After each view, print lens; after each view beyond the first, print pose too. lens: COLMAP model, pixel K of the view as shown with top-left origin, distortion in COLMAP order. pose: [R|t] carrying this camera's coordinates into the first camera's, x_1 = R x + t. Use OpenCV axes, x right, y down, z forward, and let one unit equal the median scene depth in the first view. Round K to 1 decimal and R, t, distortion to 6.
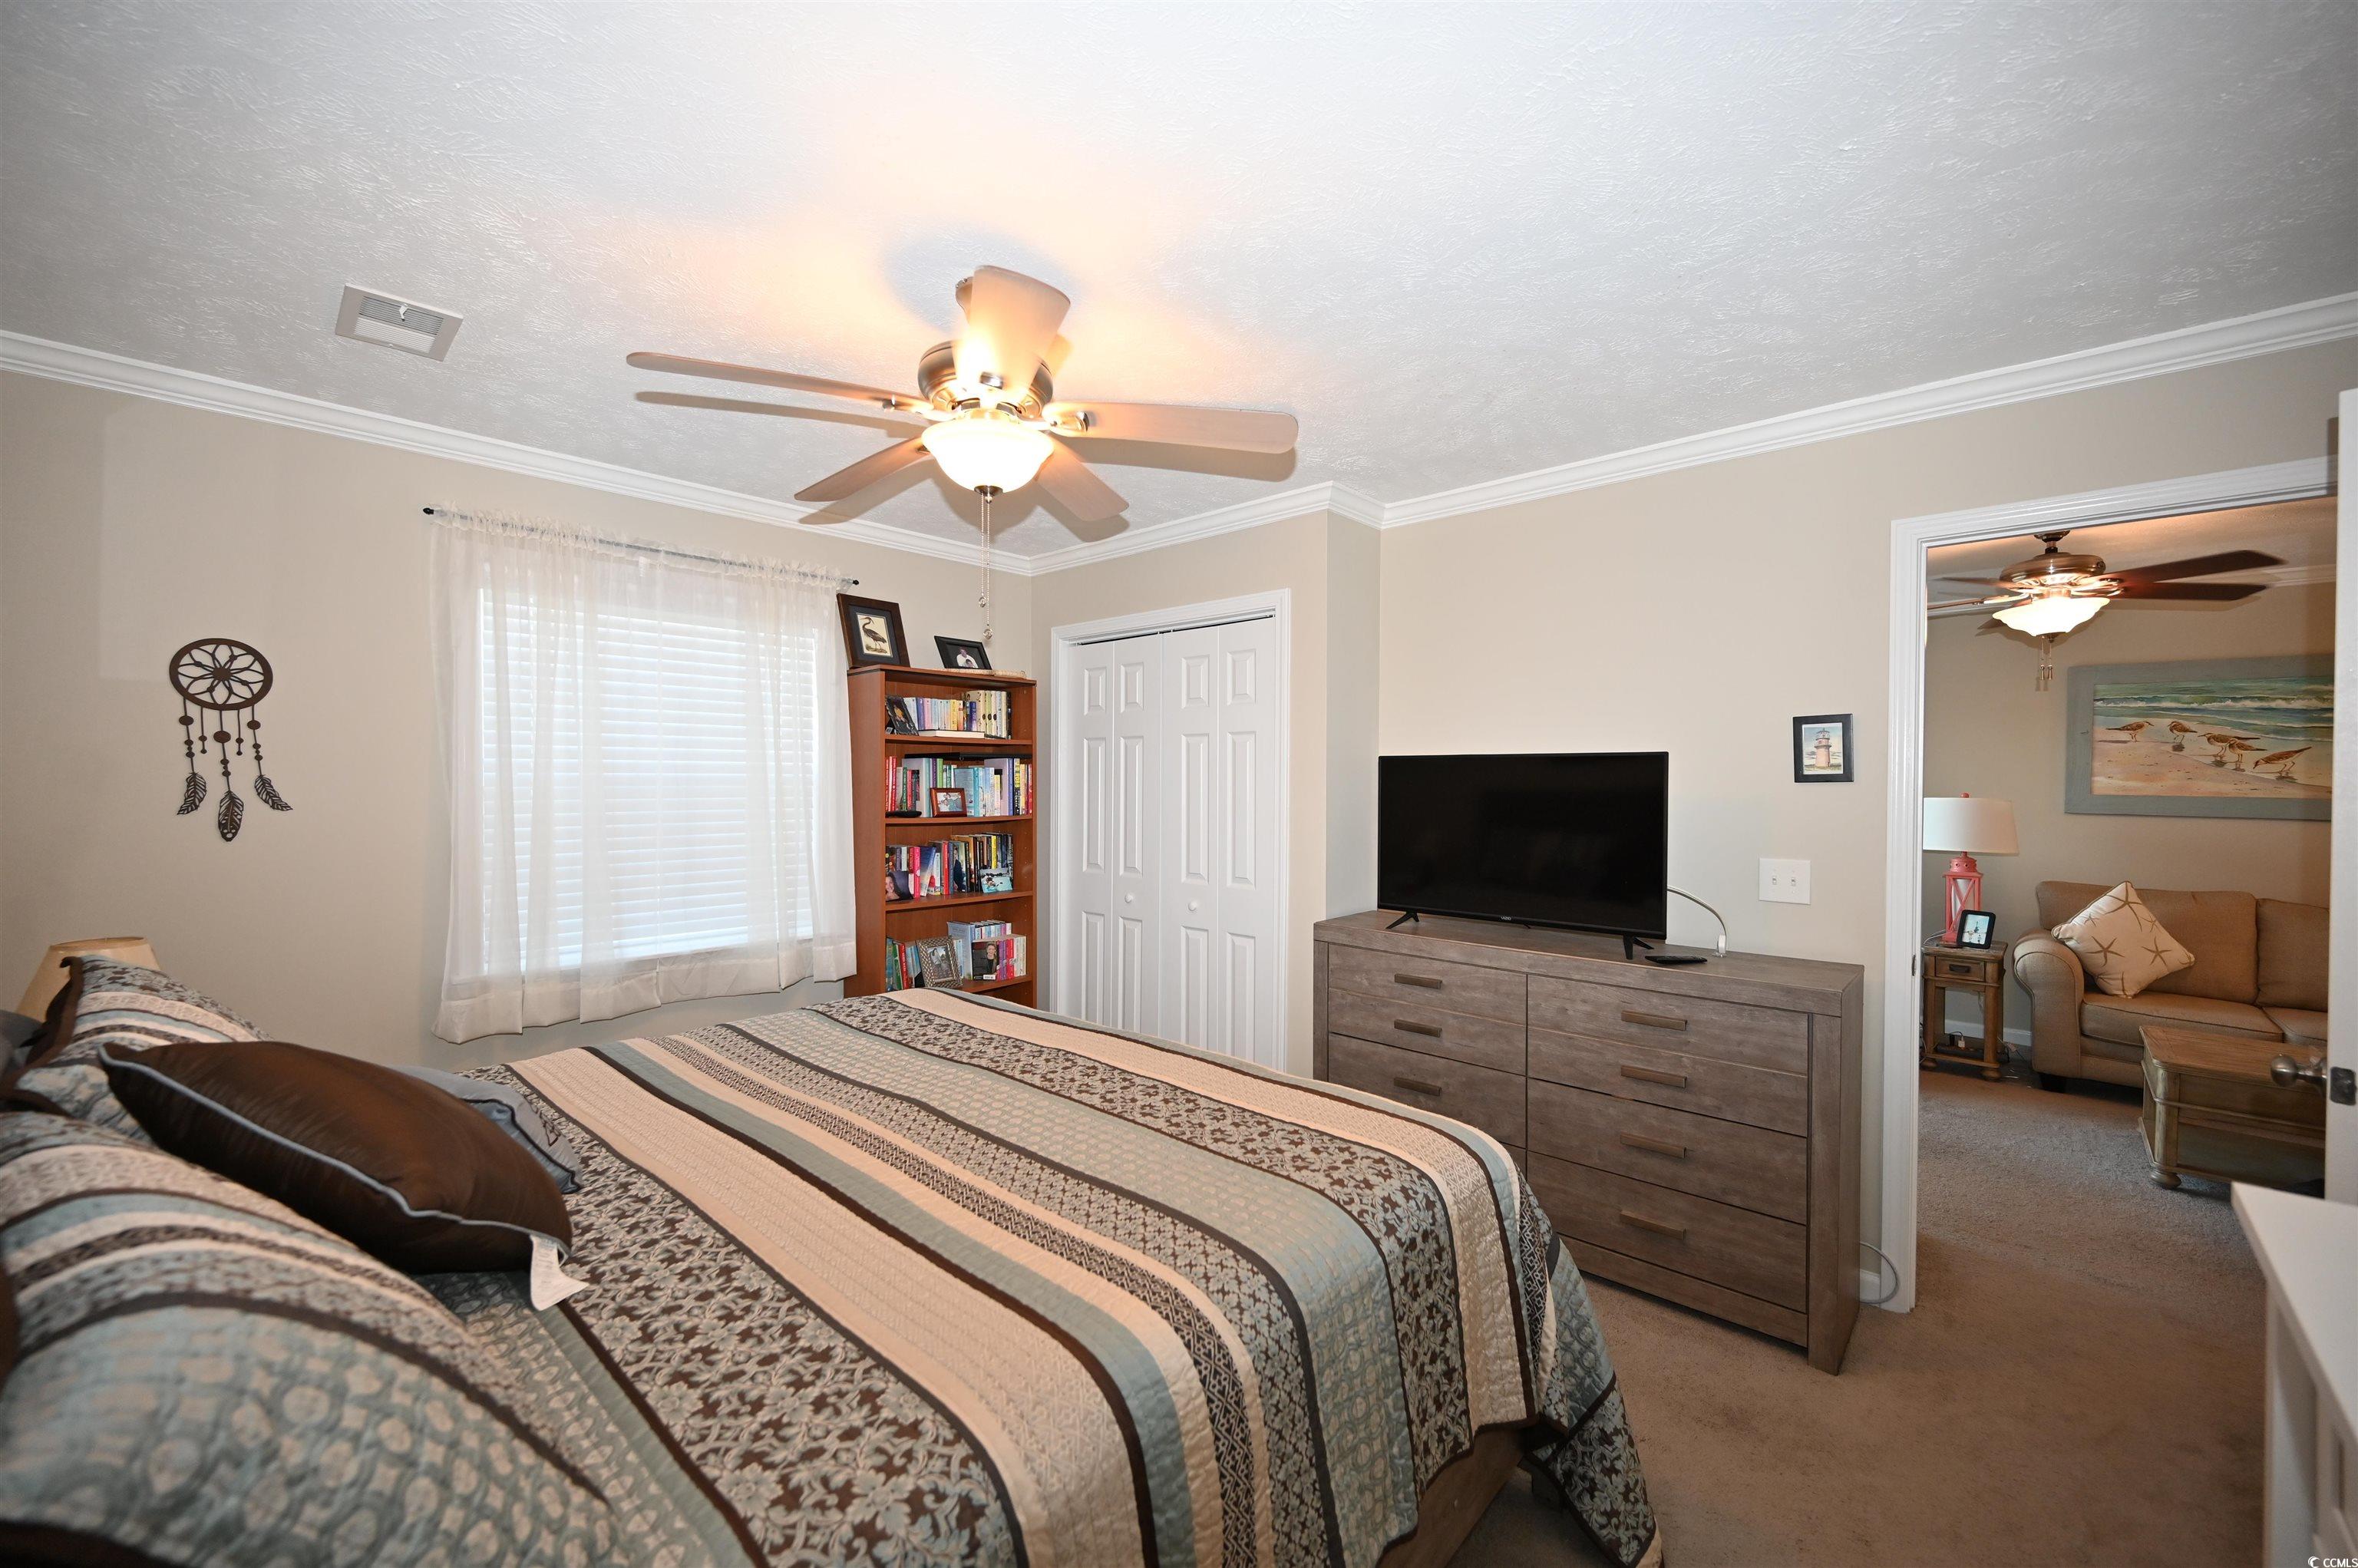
lens RADIAL K [[928.0, 0, 1187.6], [0, 928.0, 796.0], [0, 0, 1]] dist [-0.001097, 0.000422]
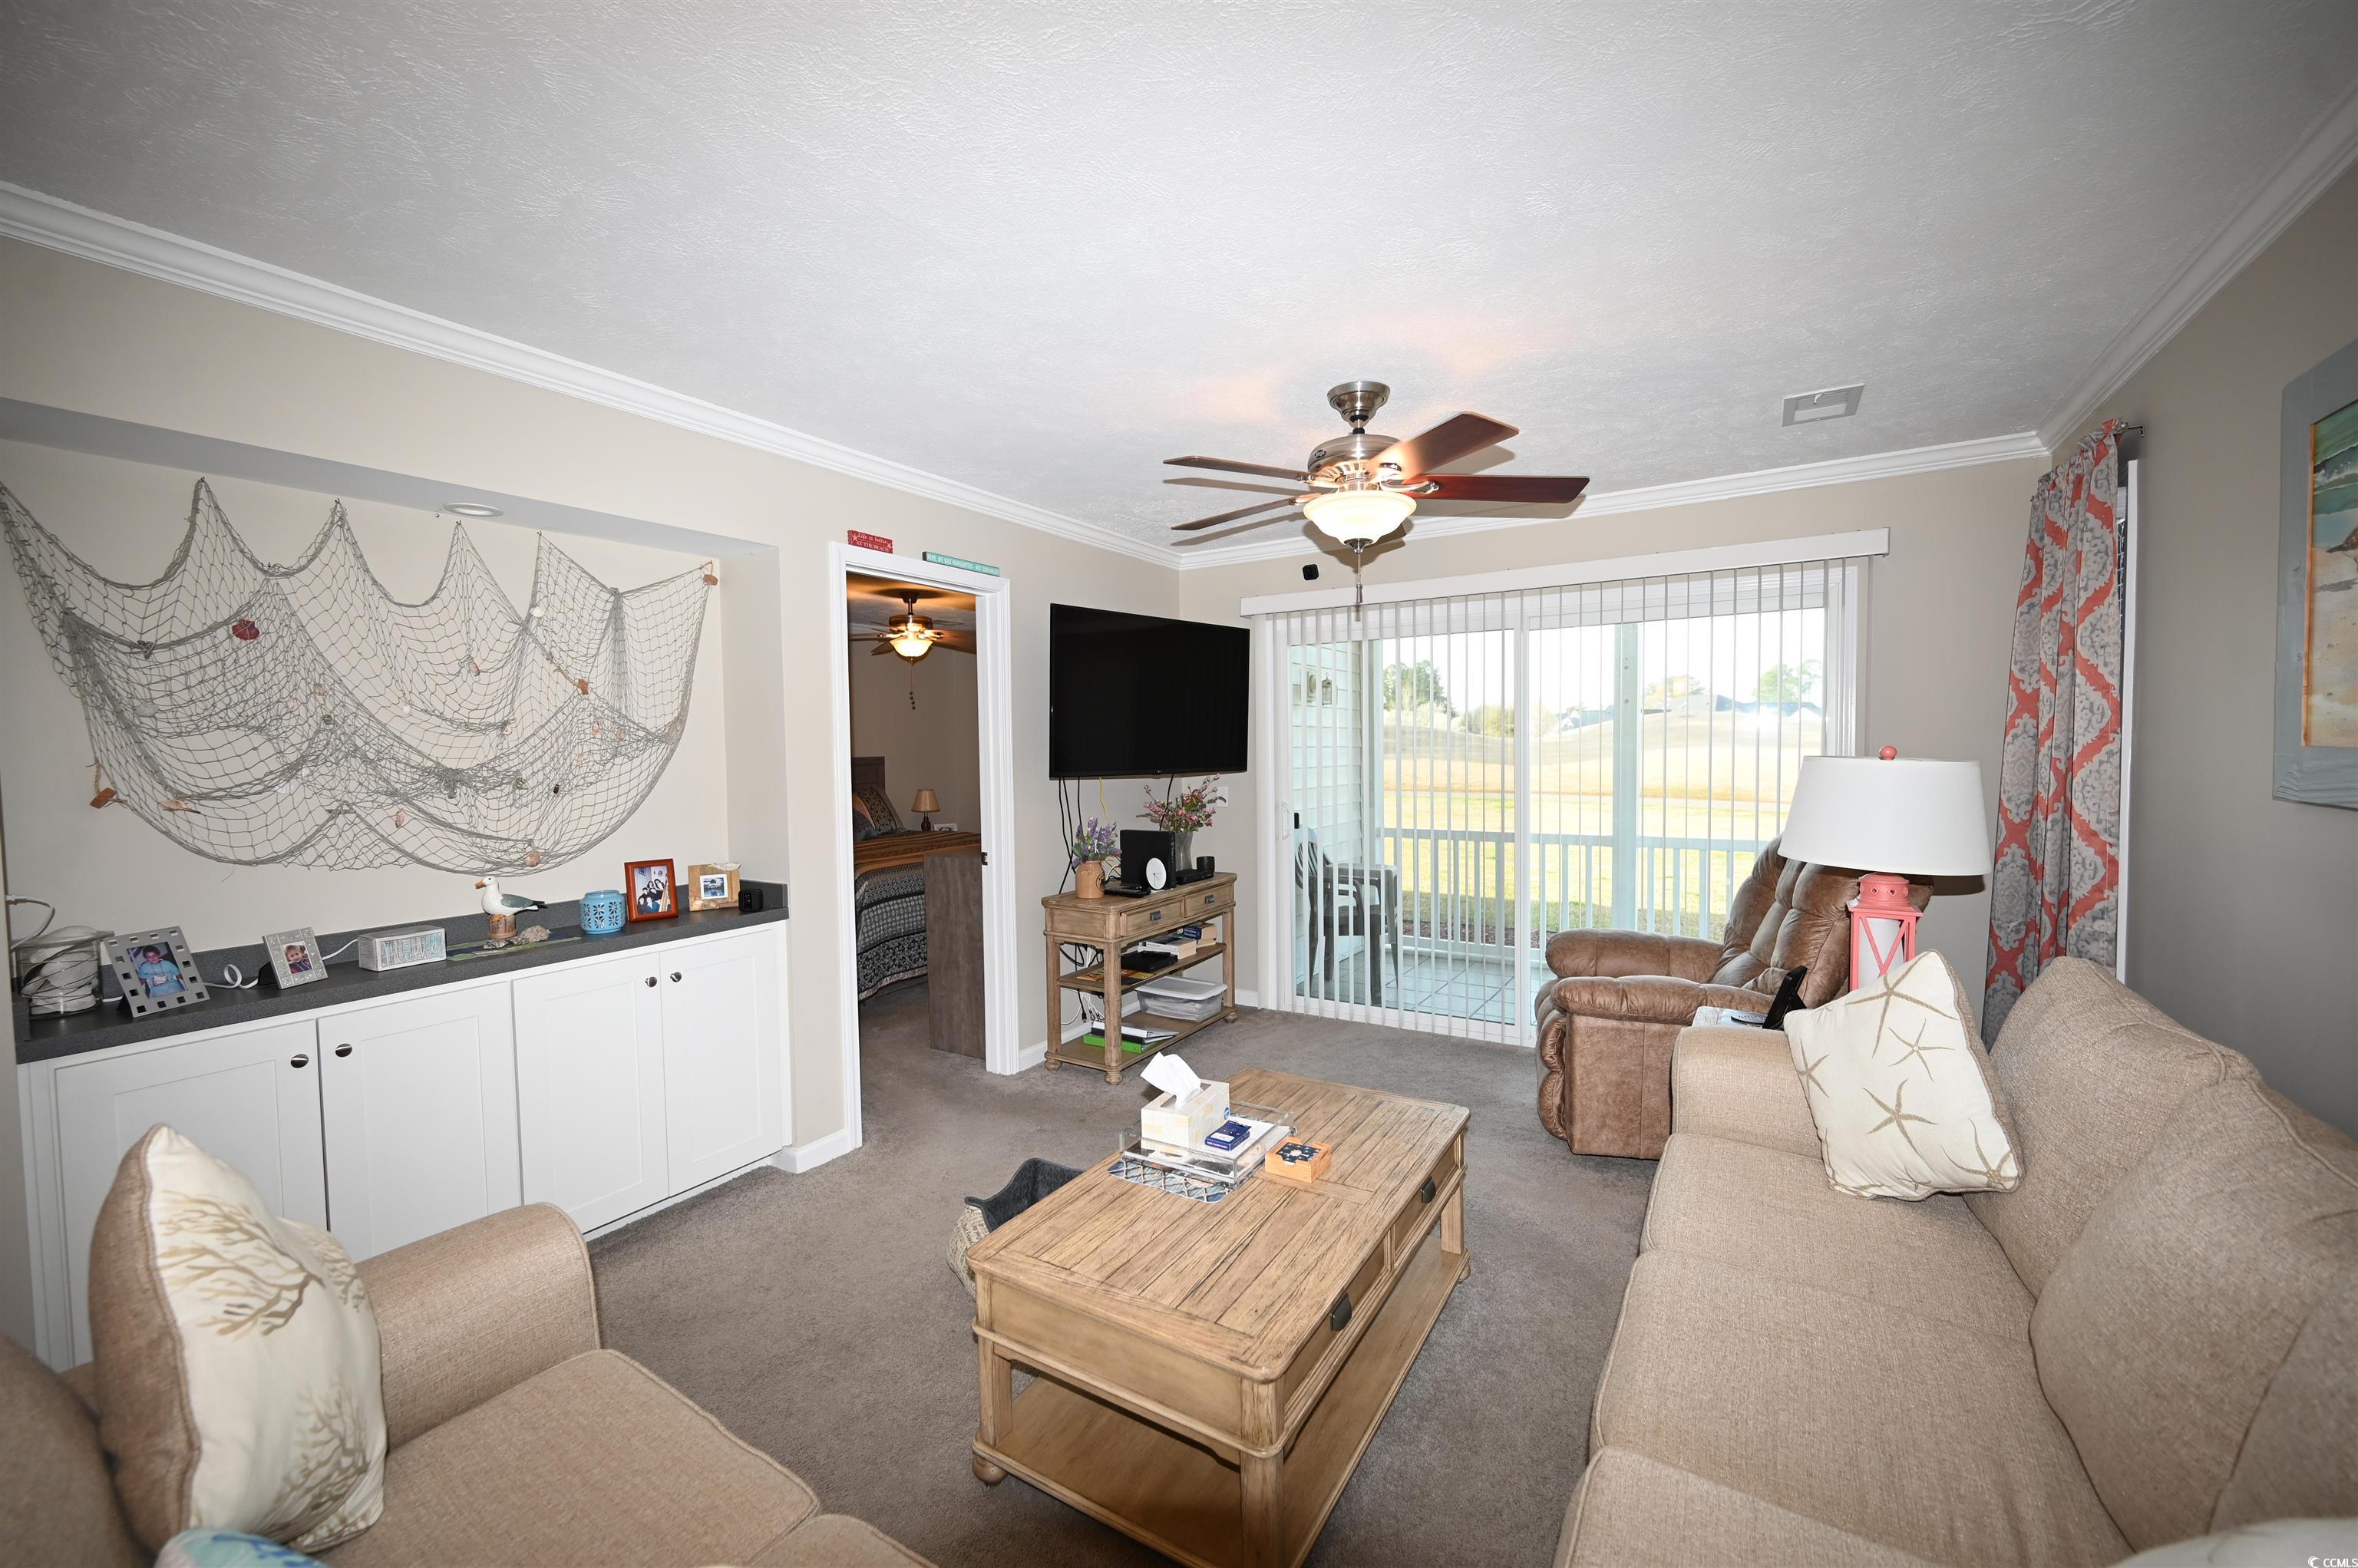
lens RADIAL K [[928.0, 0, 1173.8], [0, 928.0, 785.6], [0, 0, 1]] dist [-0.001097, 0.000422]
pose [[0.179347, 0.032974, -0.983233, 1.361558], [-0.002483, 0.999450, 0.033065, 0.002781], [0.983783, -0.003489, 0.179330, 0.576090]]
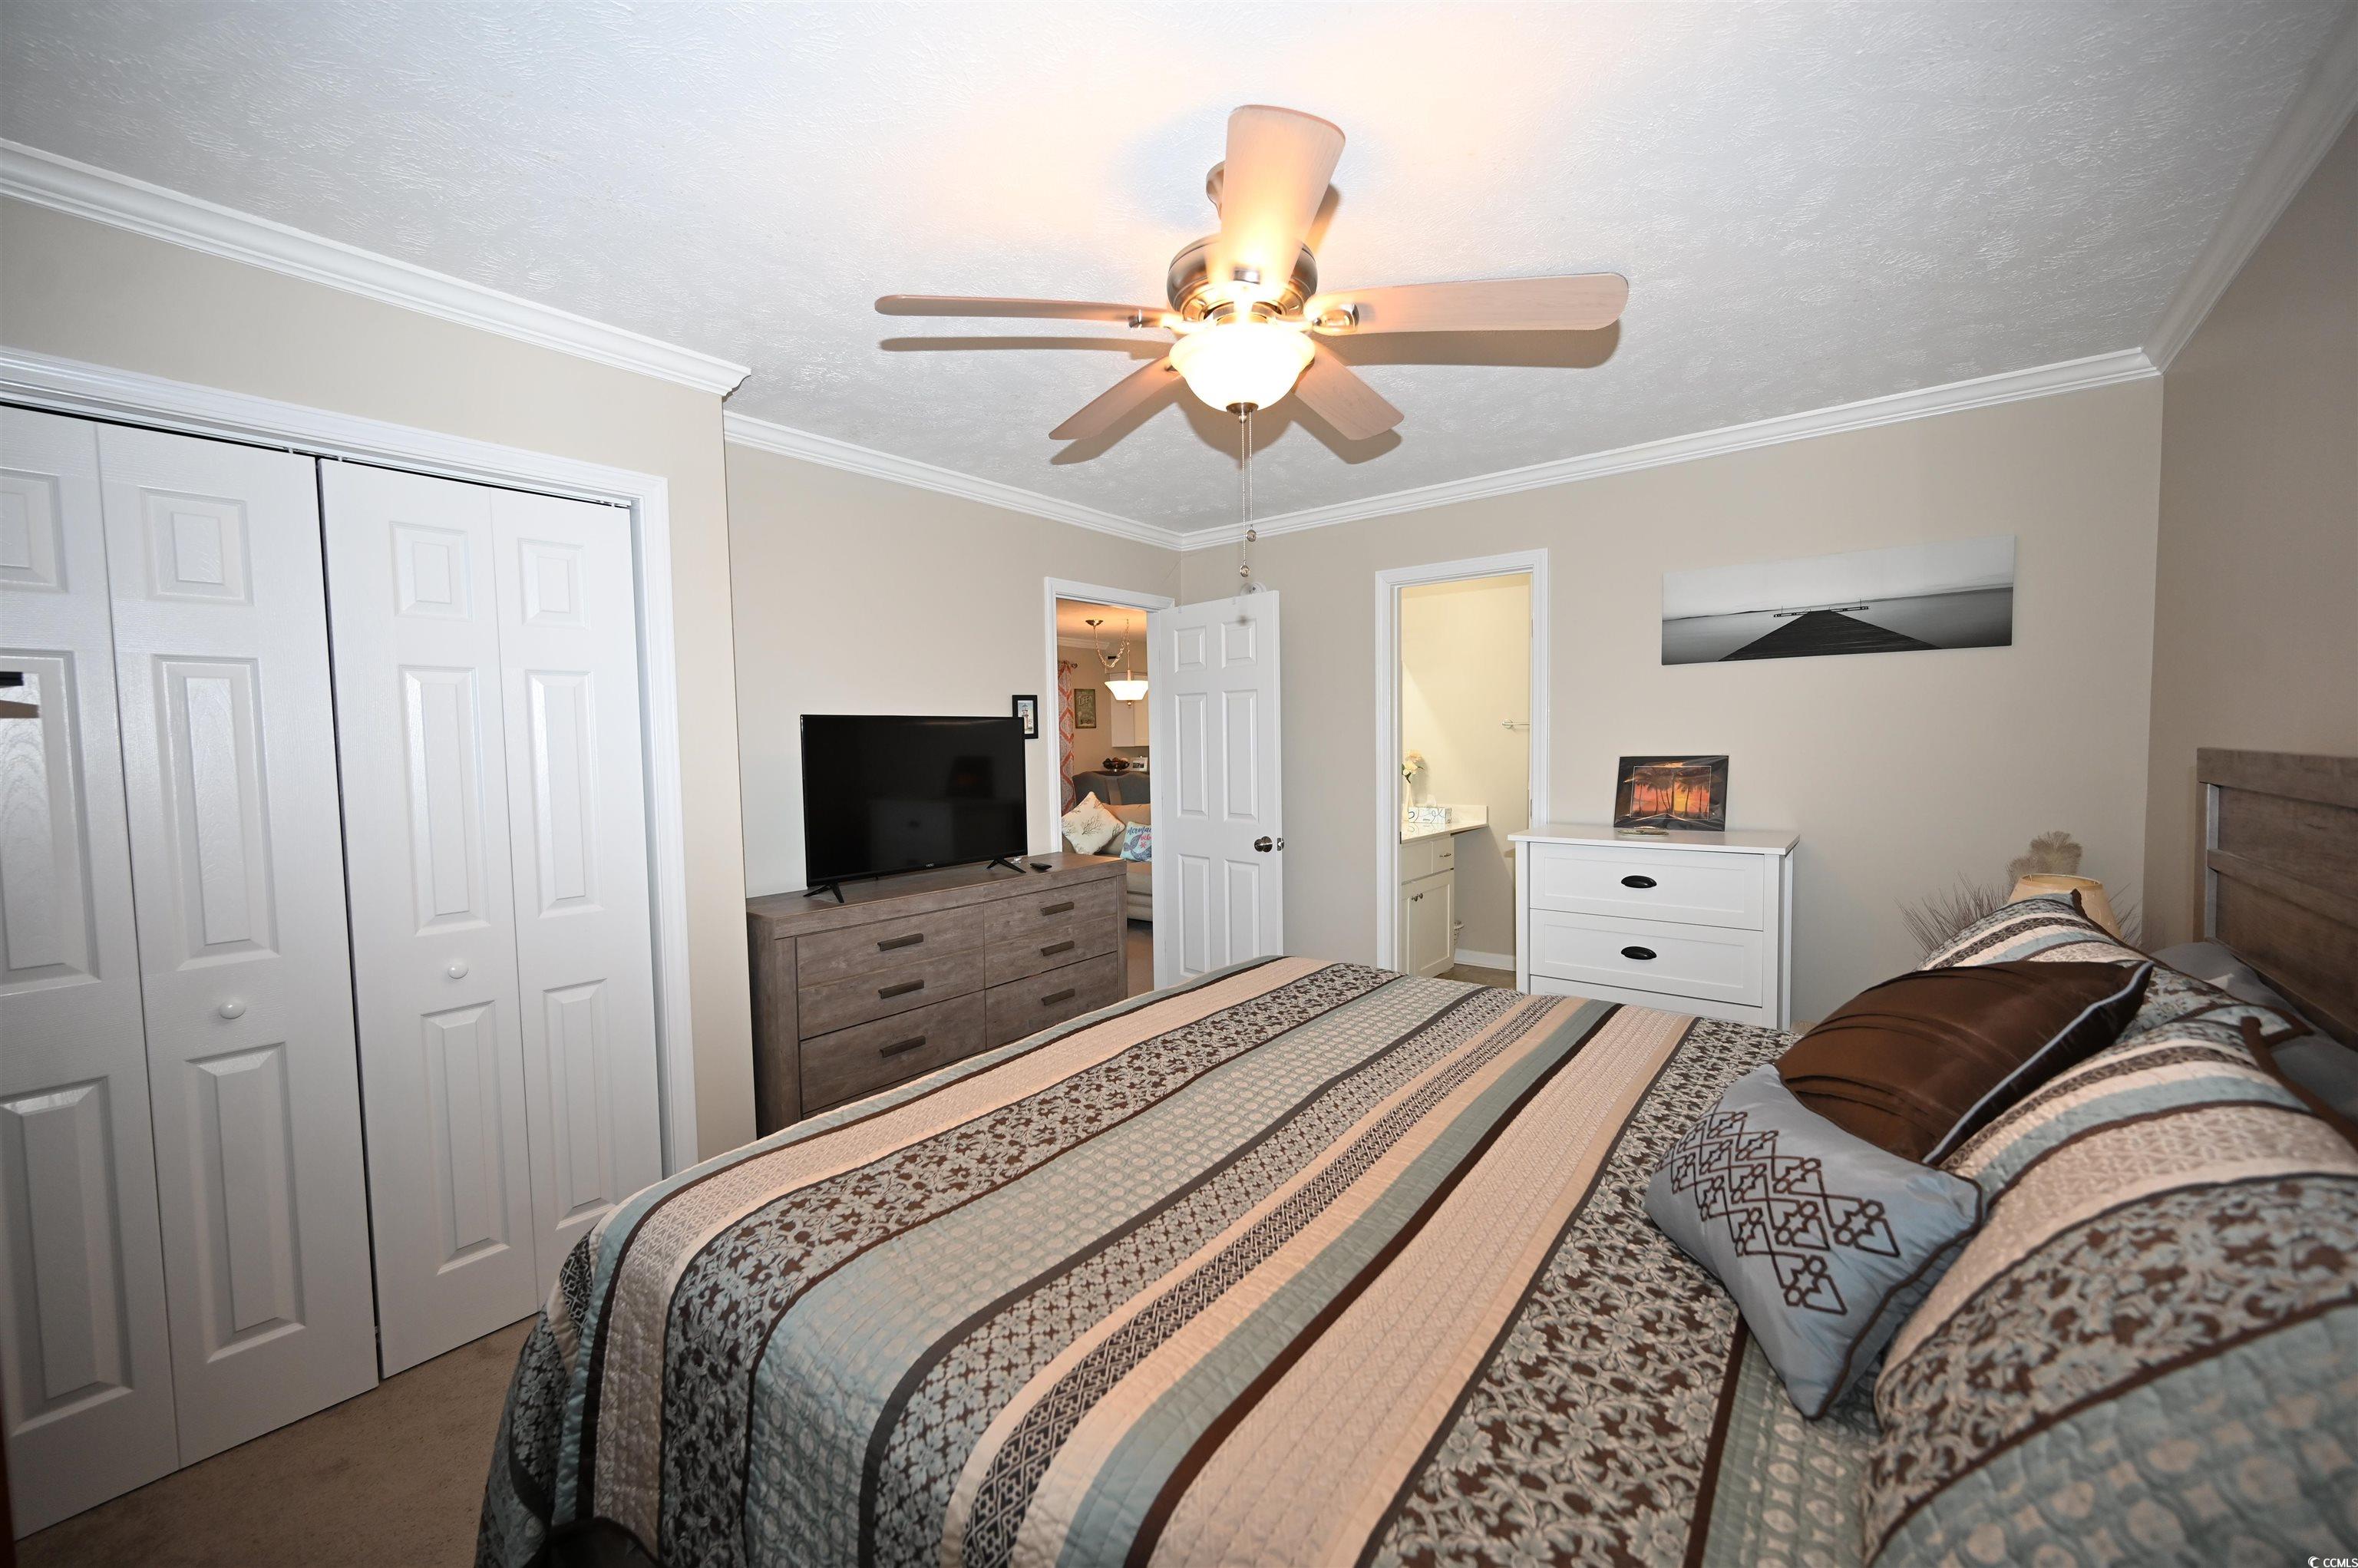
lens RADIAL K [[928.0, 0, 1170.8], [0, 928.0, 786.9], [0, 0, 1]] dist [-0.001097, 0.000422]
pose [[-0.066357, -0.057537, 0.996136, -0.494104], [0.035886, 0.997553, 0.060009, -0.010645], [-0.997150, 0.039729, -0.064130, 0.502589]]
